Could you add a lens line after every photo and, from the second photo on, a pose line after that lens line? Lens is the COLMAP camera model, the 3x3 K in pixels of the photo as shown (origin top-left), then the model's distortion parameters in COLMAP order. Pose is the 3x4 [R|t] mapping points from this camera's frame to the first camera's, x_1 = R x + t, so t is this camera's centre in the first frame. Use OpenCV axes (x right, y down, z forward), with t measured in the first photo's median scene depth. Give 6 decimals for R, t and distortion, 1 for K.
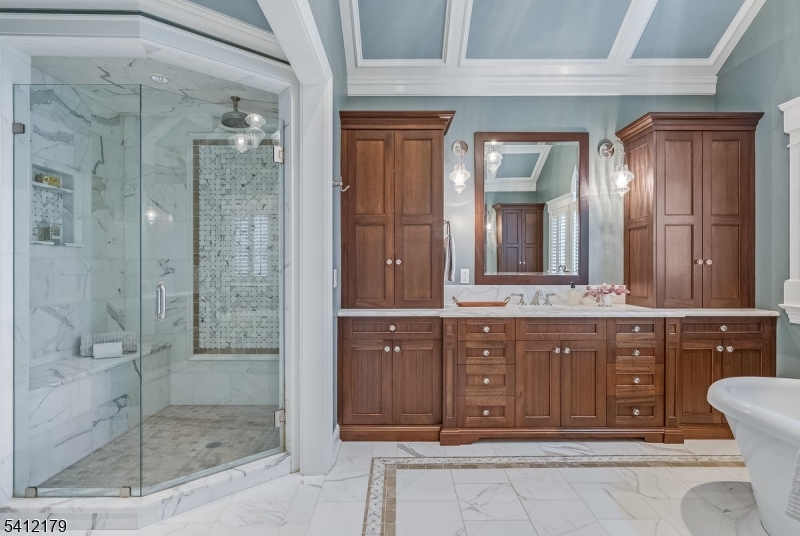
lens RADIAL K [[378.7, 0, 395.5], [0, 378.7, 267.2], [0, 0, 1]] dist [-0.005689, -0.001208]
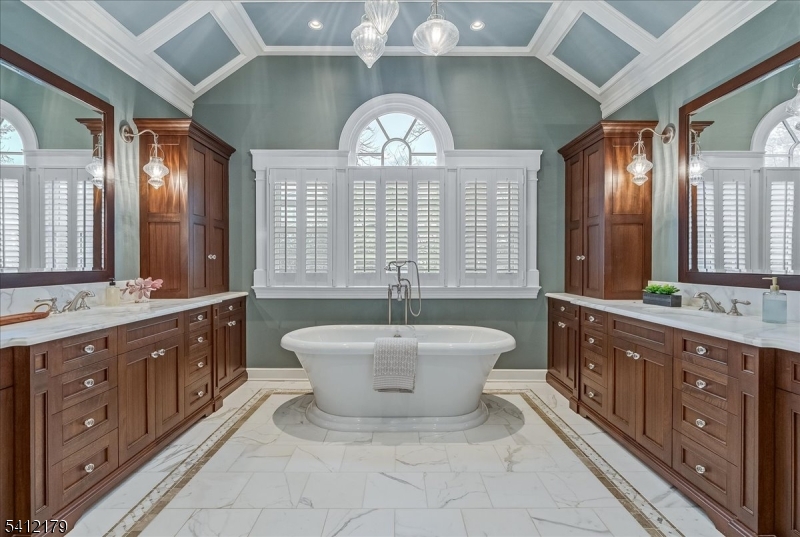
lens RADIAL K [[382.6, 0, 394.8], [0, 382.6, 264.6], [0, 0, 1]] dist [-0.019377, 0.000412]
pose [[0.005977, -0.006068, 0.999964, -0.446103], [0.002446, 0.999979, 0.006054, 0.005994], [-0.999979, 0.002410, 0.005992, 0.431569]]
